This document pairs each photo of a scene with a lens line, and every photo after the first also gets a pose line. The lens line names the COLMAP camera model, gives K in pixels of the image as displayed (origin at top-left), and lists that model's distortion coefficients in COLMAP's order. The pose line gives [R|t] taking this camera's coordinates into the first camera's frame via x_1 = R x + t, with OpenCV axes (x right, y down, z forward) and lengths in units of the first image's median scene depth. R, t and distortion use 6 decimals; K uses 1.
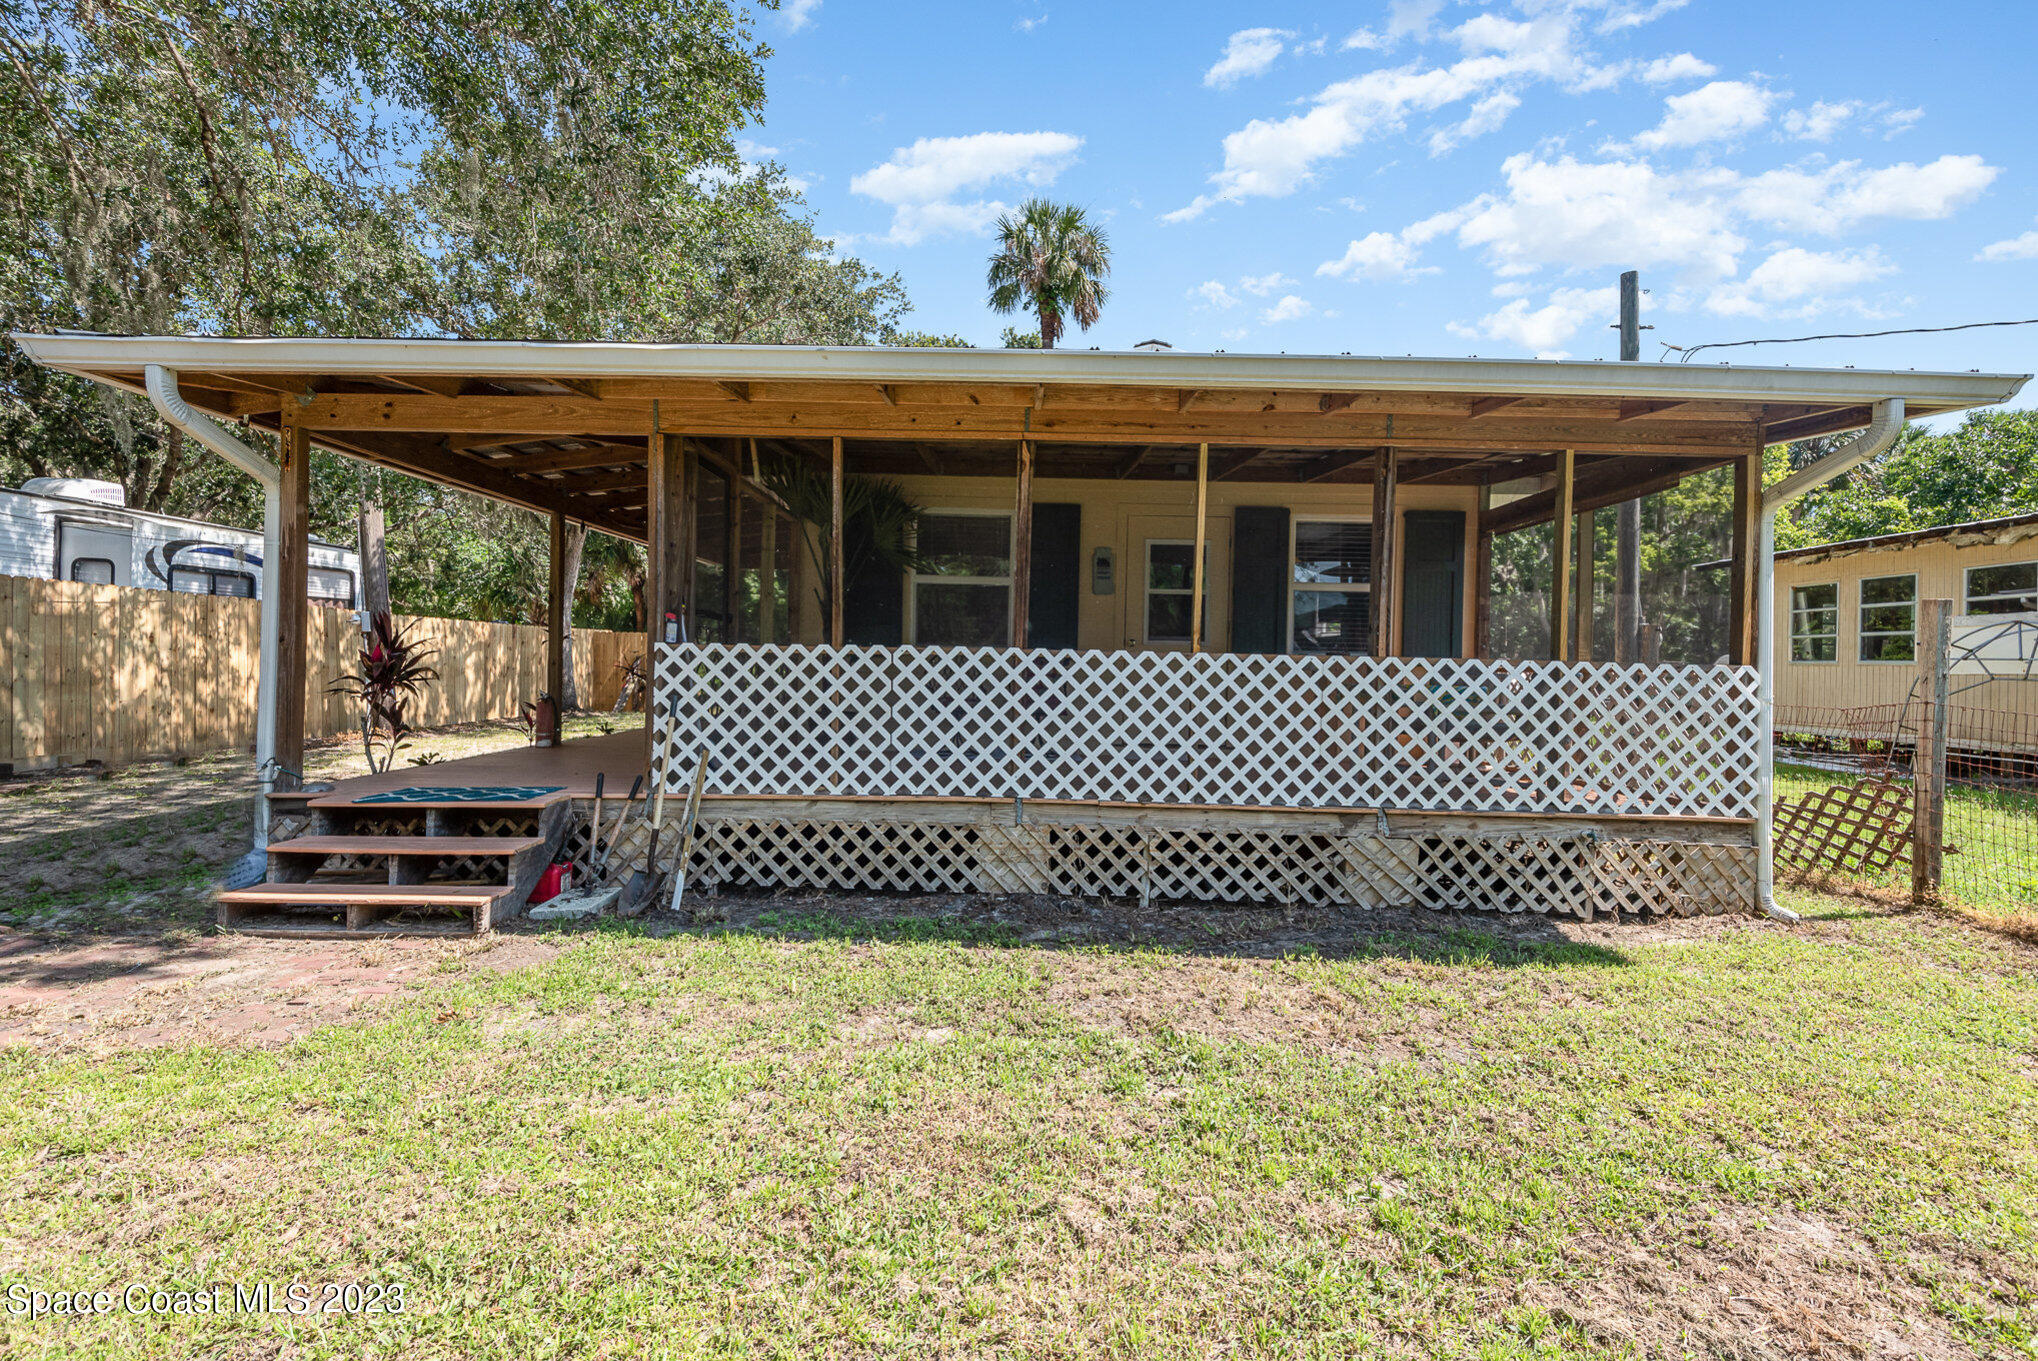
lens RADIAL K [[908.6, 0, 1021.5], [0, 908.6, 658.8], [0, 0, 1]] dist [0.001574, -0.000232]
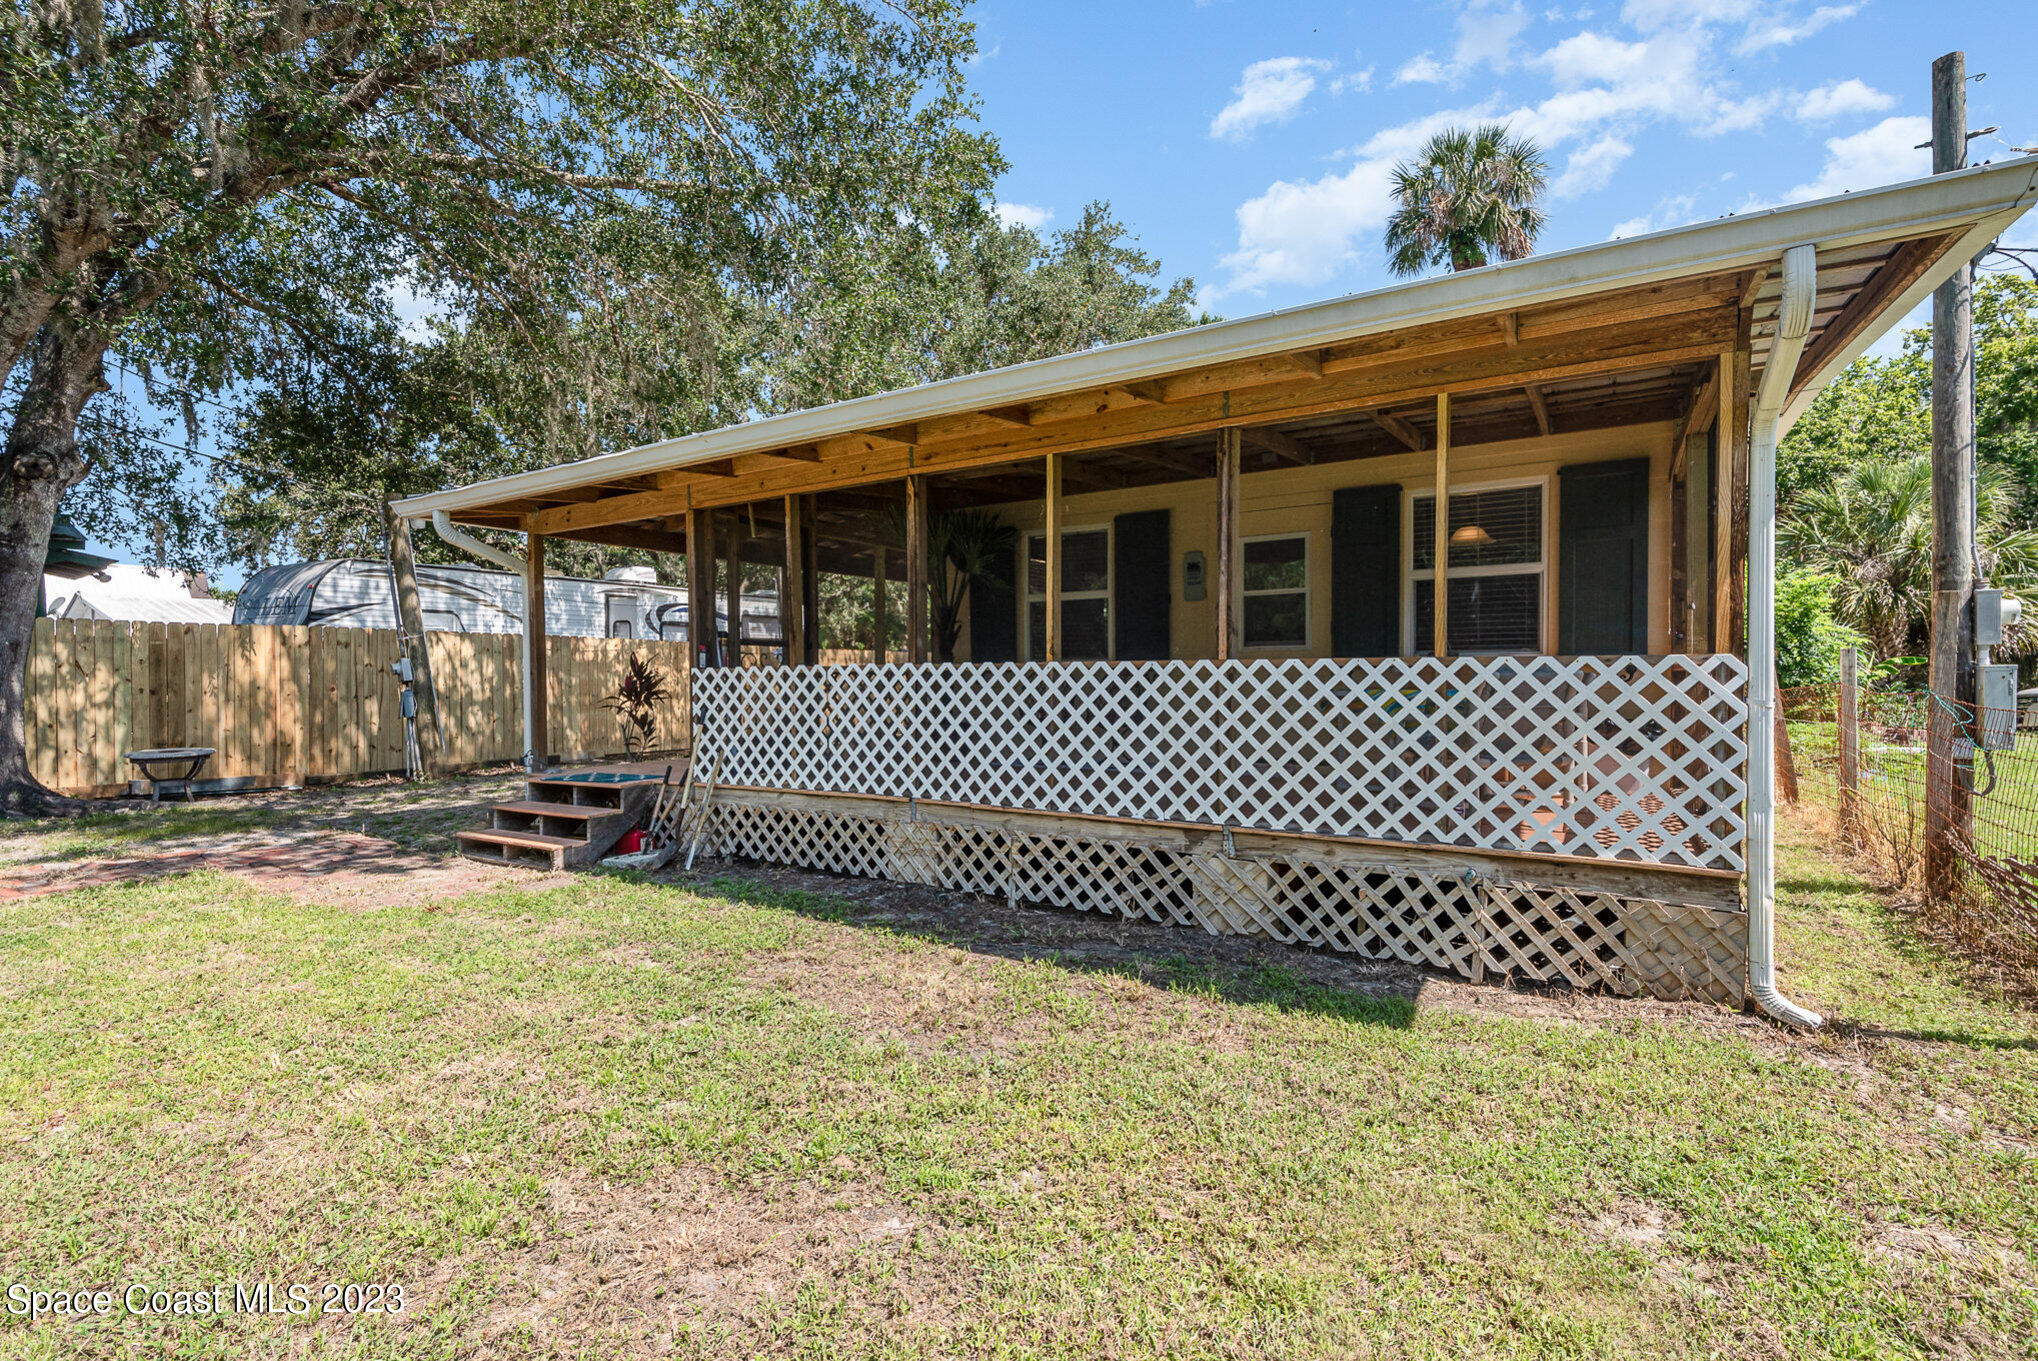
lens RADIAL K [[960.0, 0, 1019.0], [0, 960.0, 680.5], [0, 0, 1]] dist [0.001497, 0.000036]
pose [[0.843137, -0.023240, -0.537197, 0.741471], [0.024851, 0.999682, -0.004243, 0.017895], [0.537125, -0.009773, 0.843446, 0.079816]]
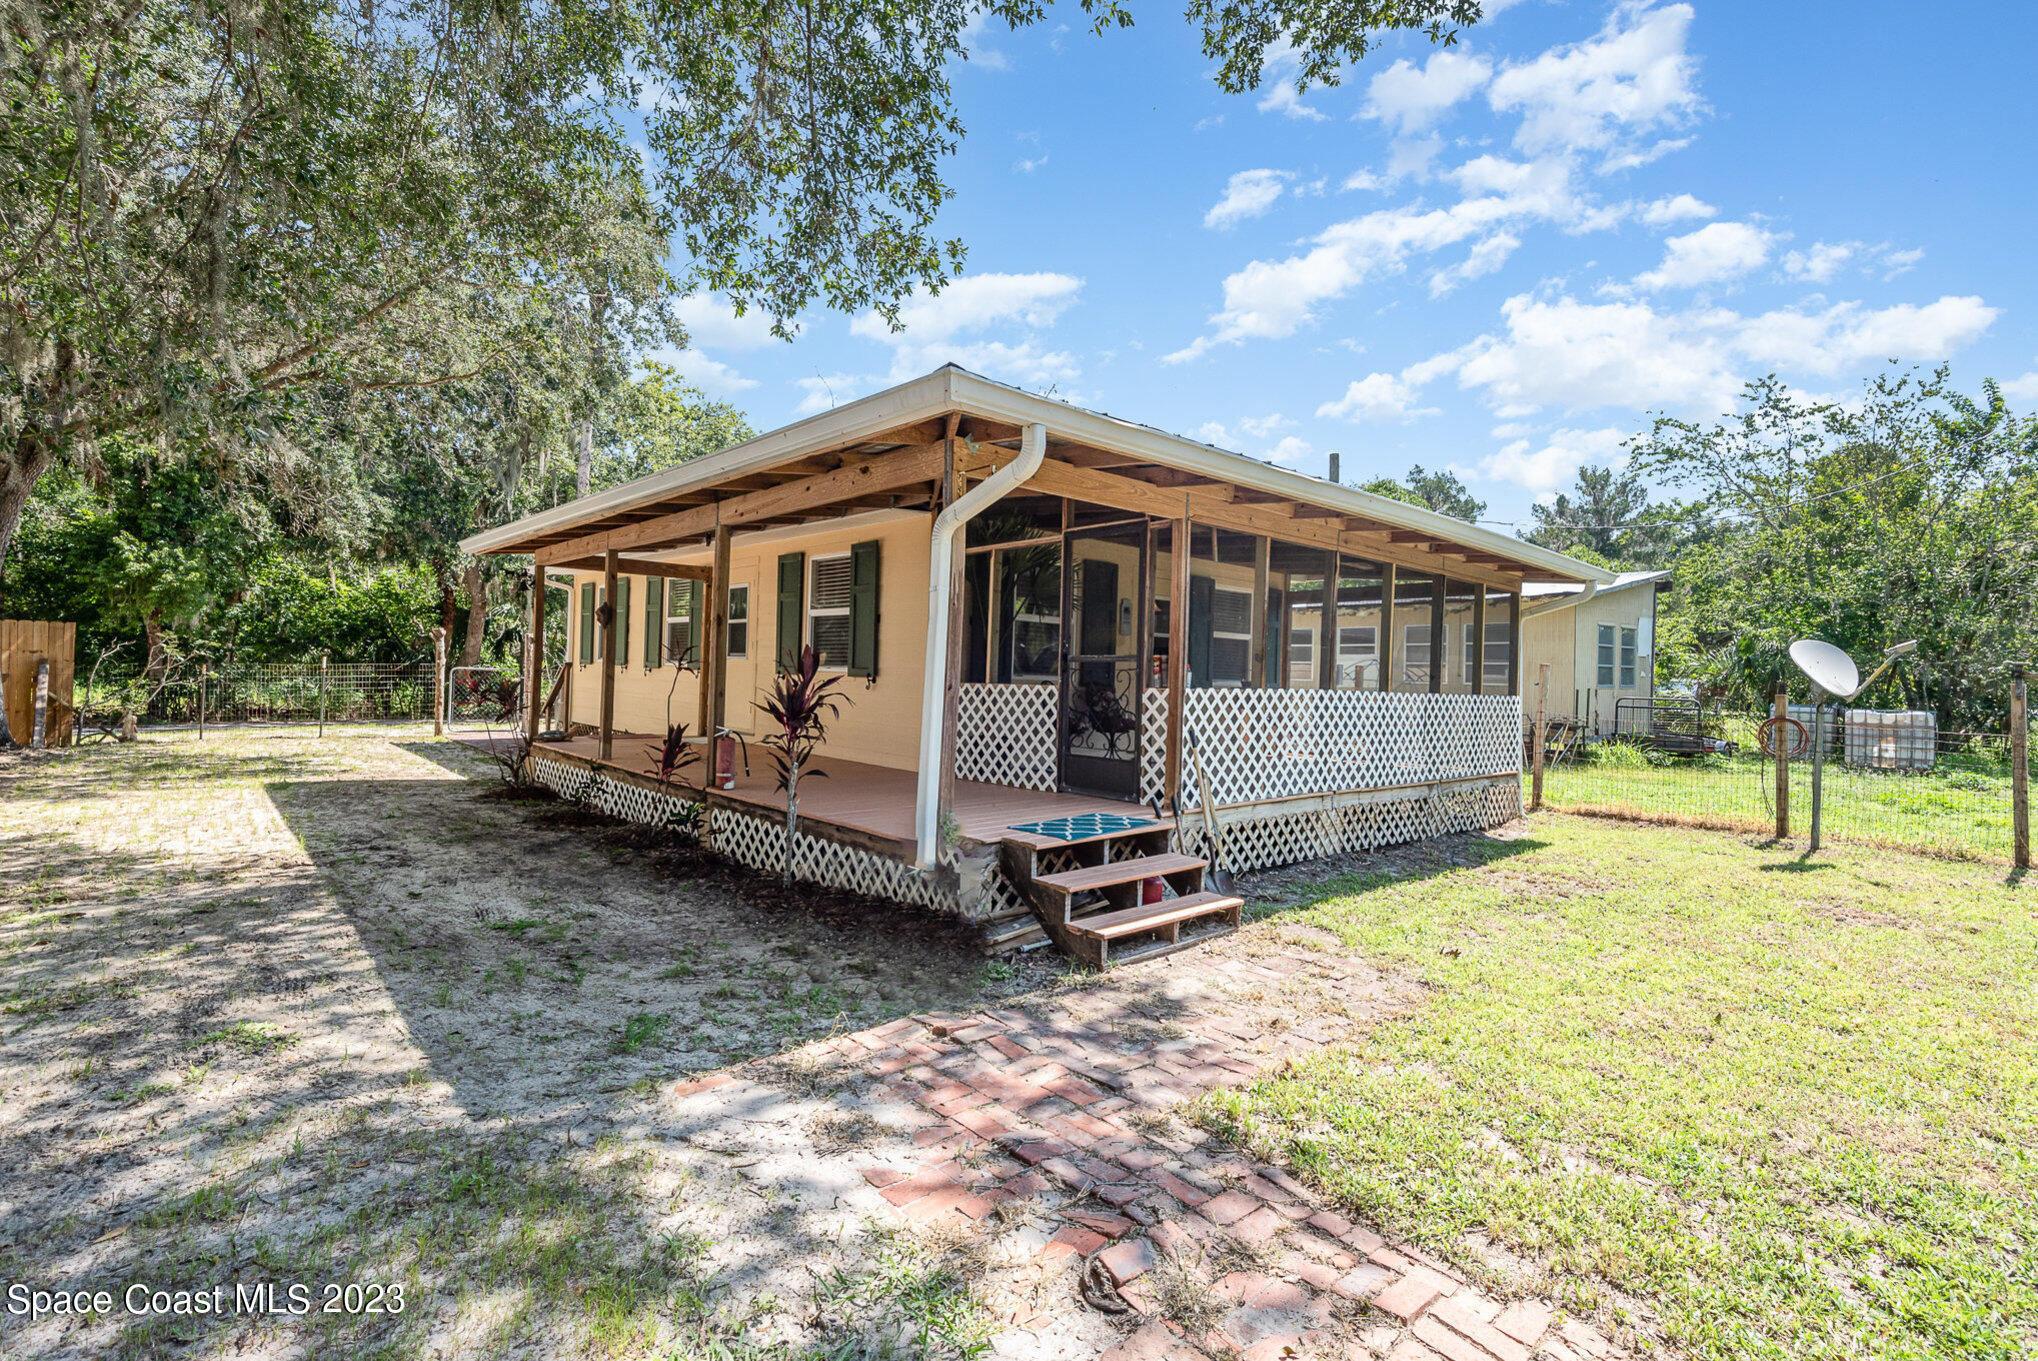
lens RADIAL K [[918.0, 0, 1019.0], [0, 918.0, 680.5], [0, 0, 1]] dist [0.000818, 0.000074]
pose [[0.743460, -0.000952, 0.668780, -1.391429], [-0.009189, 0.999890, 0.011639, -0.038808], [-0.668718, -0.014798, 0.743369, 0.228295]]
